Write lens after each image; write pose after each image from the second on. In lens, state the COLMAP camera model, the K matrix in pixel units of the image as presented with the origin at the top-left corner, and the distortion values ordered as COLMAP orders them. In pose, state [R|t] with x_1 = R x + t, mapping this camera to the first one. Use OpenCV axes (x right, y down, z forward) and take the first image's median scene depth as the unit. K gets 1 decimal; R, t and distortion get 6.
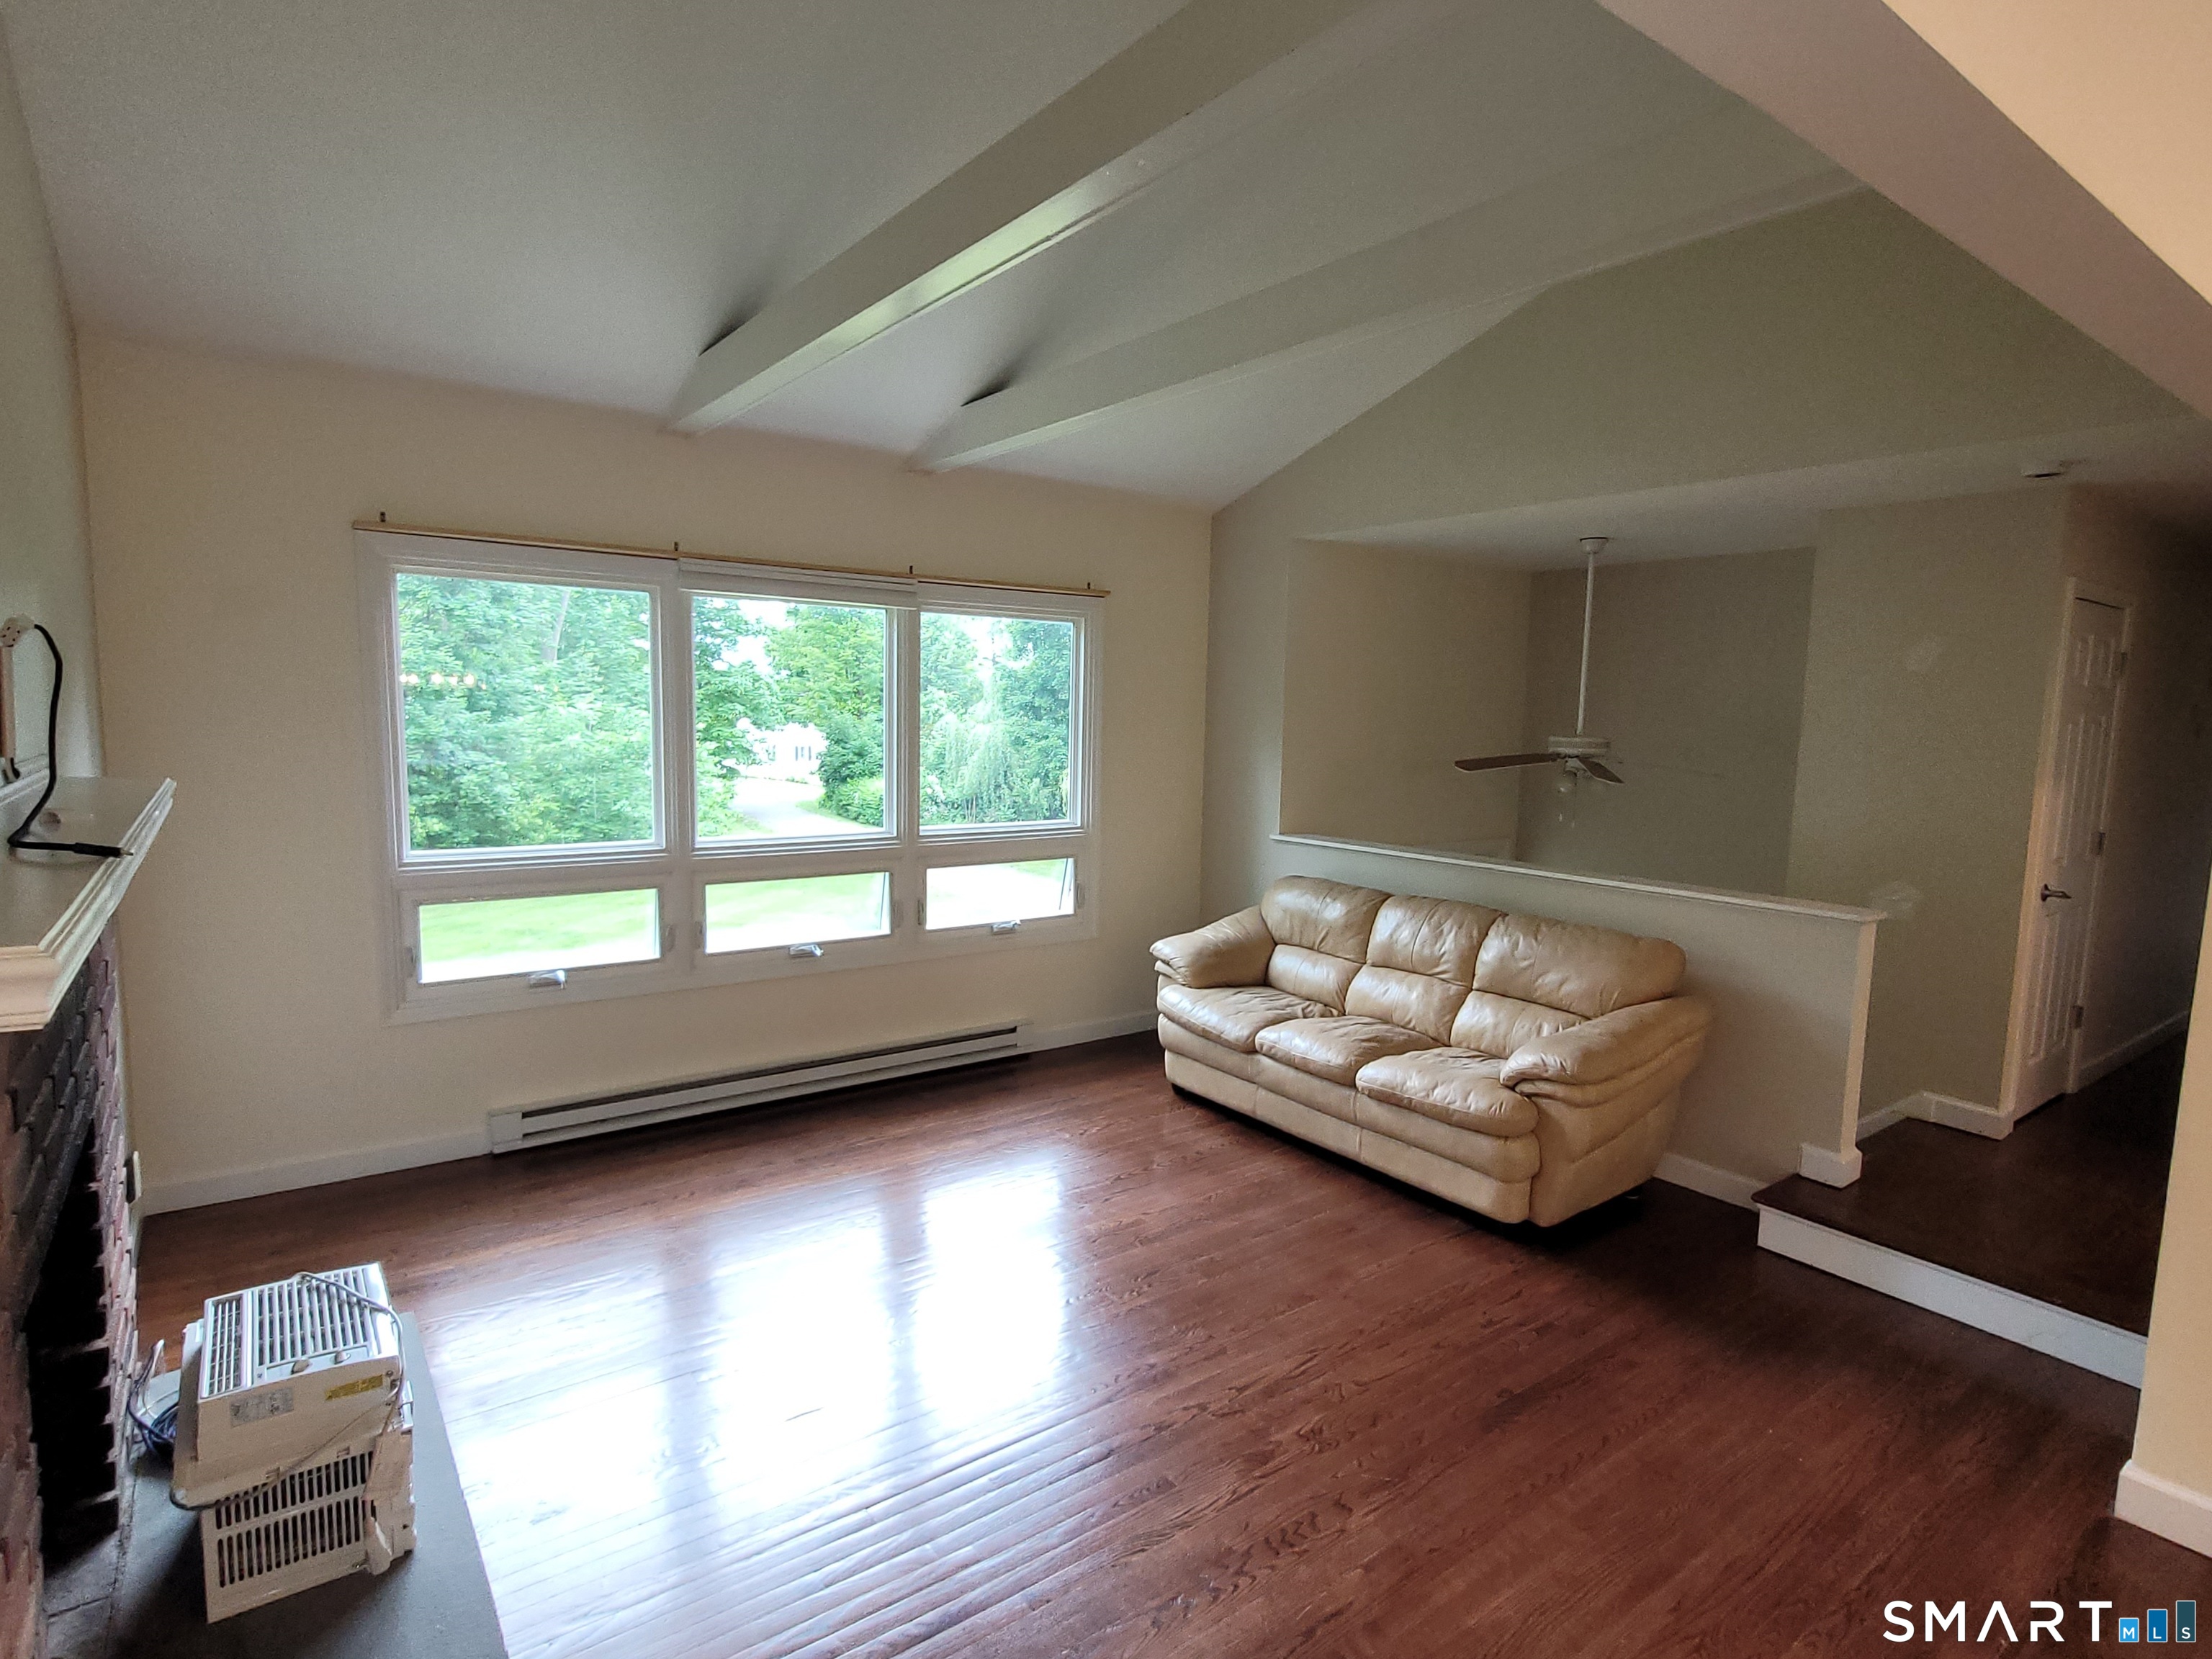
lens RADIAL K [[1161.6, 0, 1111.9], [0, 1161.6, 823.4], [0, 0, 1]] dist [-0.000778, -0.001401]
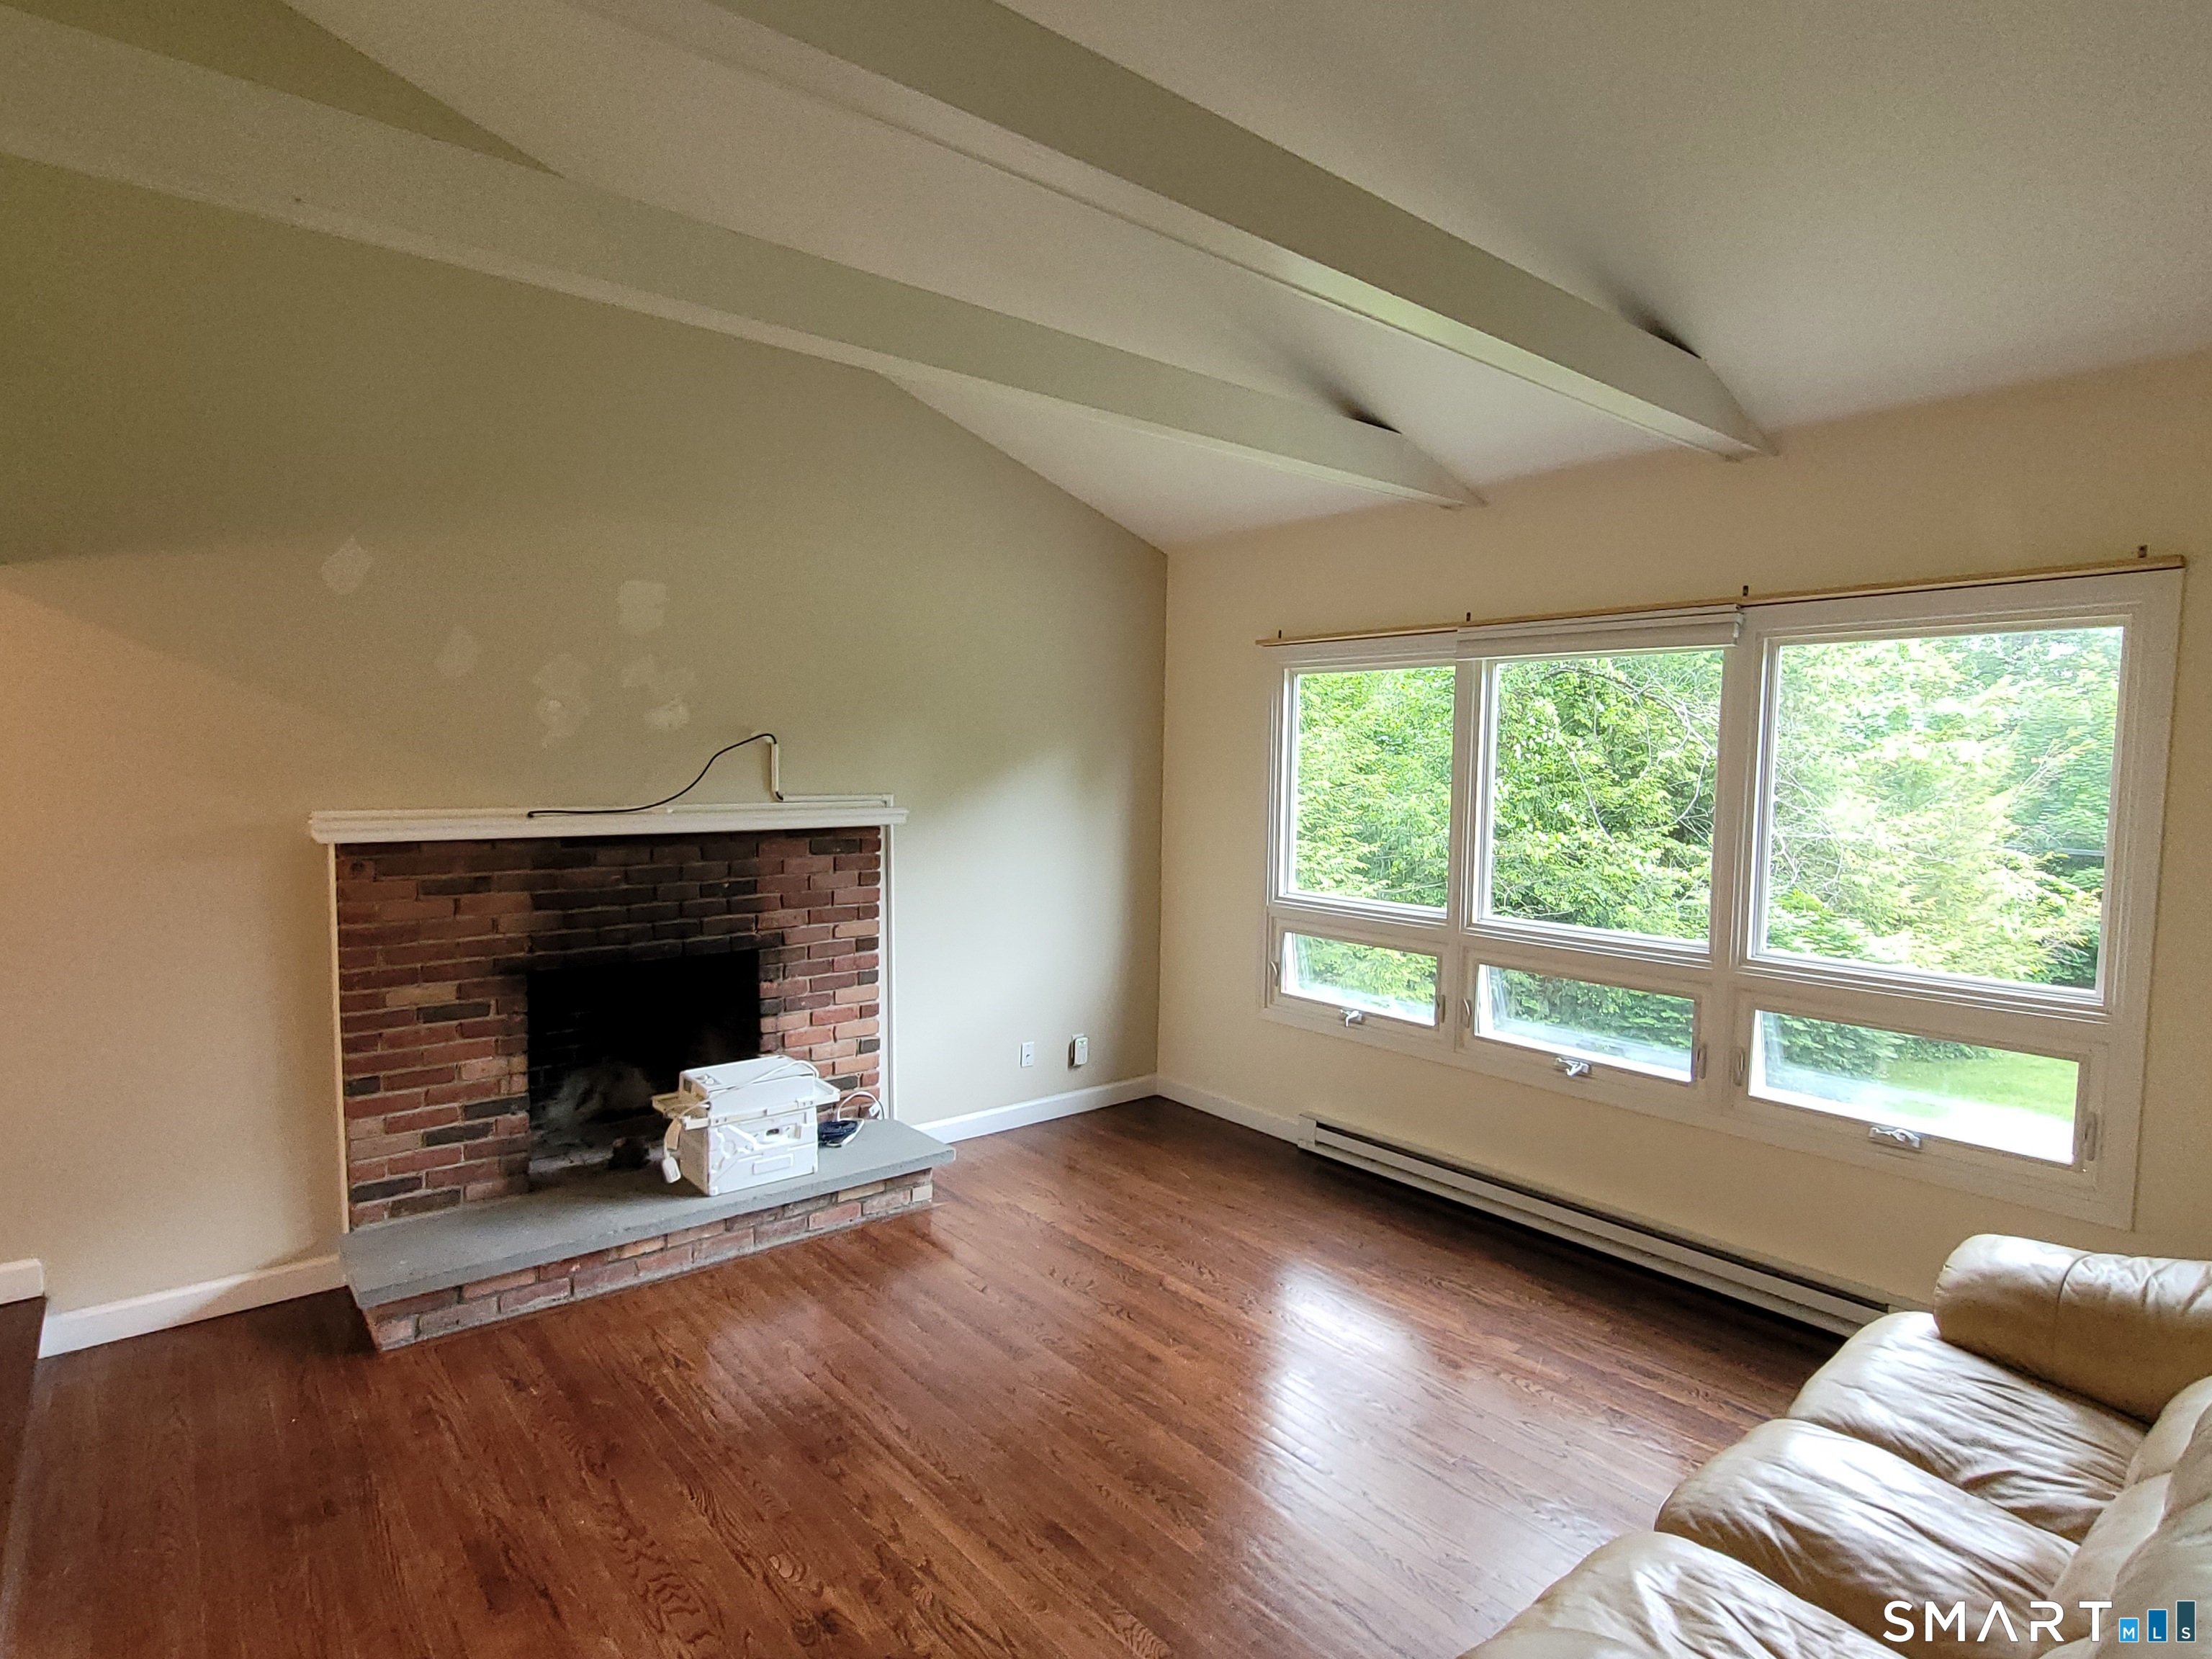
lens RADIAL K [[1161.6, 0, 1097.5], [0, 1161.6, 839.1], [0, 0, 1]] dist [-0.000778, -0.001401]
pose [[0.059271, 0.056286, -0.996654, 0.578860], [-0.102534, 0.993472, 0.050009, -0.065416], [0.992962, 0.099227, 0.064656, 0.617947]]
